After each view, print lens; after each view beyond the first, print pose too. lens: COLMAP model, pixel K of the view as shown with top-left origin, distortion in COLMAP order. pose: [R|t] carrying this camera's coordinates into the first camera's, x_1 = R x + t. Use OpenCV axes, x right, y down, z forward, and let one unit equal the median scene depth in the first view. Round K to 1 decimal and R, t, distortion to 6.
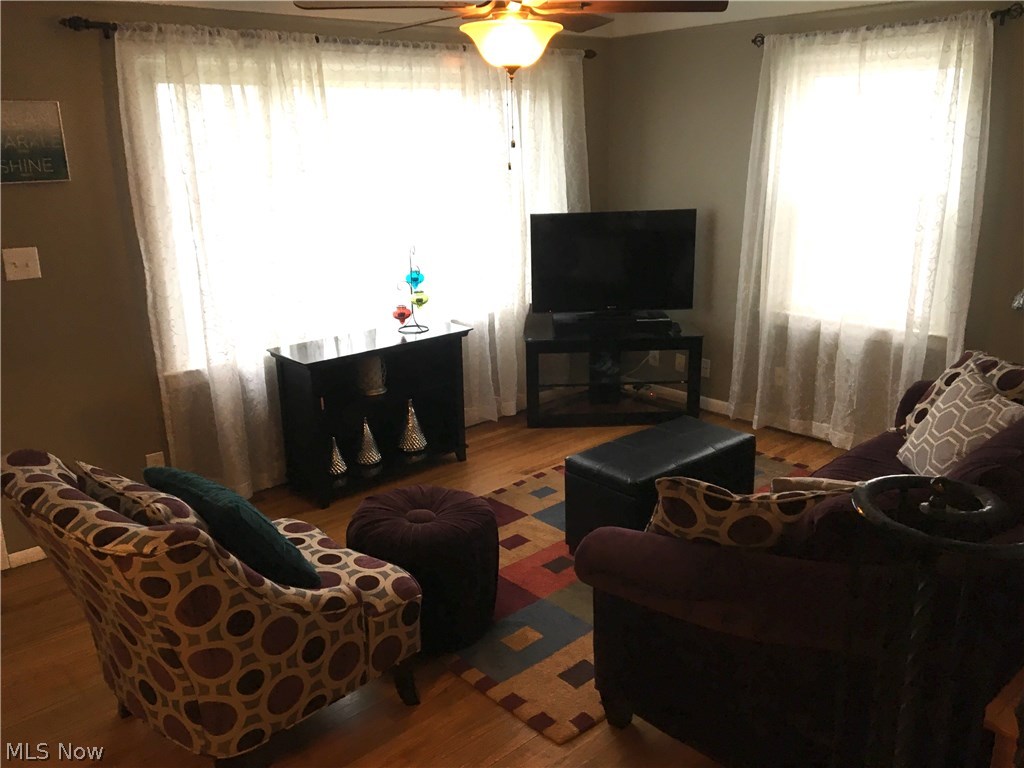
lens RADIAL K [[854.6, 0, 514.6], [0, 854.6, 383.9], [0, 0, 1]] dist [0.072028, -0.117974]
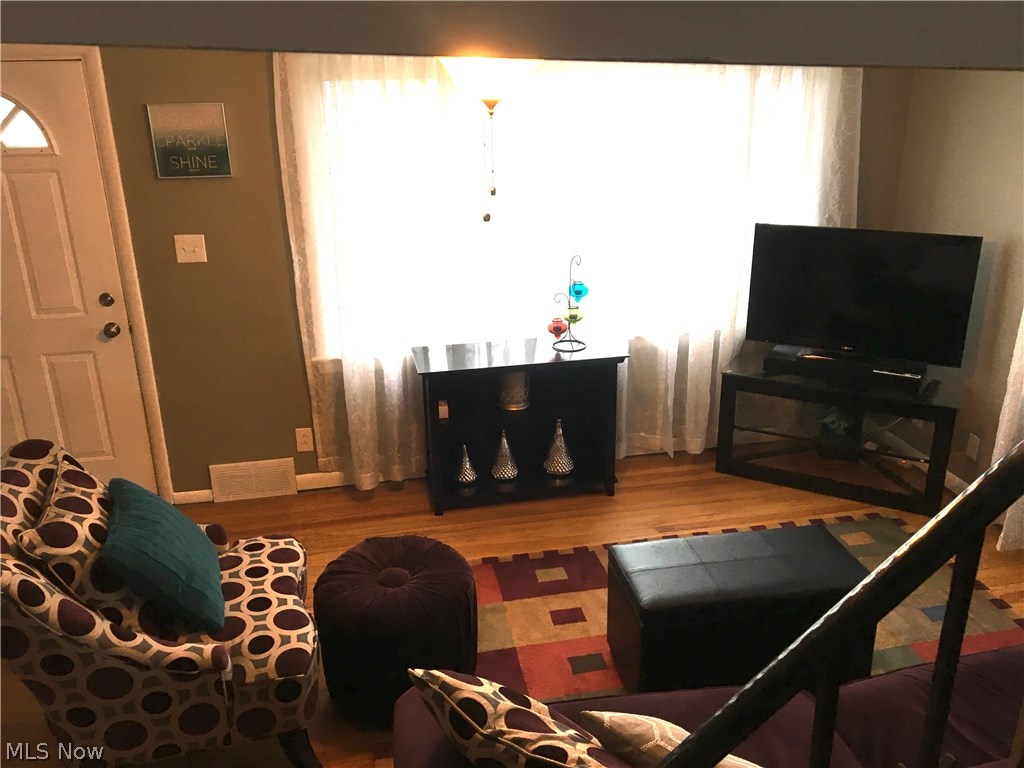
lens RADIAL K [[854.6, 0, 514.6], [0, 854.6, 383.9], [0, 0, 1]] dist [0.072028, -0.117974]
pose [[0.857851, 0.183088, -0.480178, 0.283536], [-0.146049, 0.982712, 0.113780, -0.121896], [0.492709, -0.027476, 0.869760, 0.177736]]
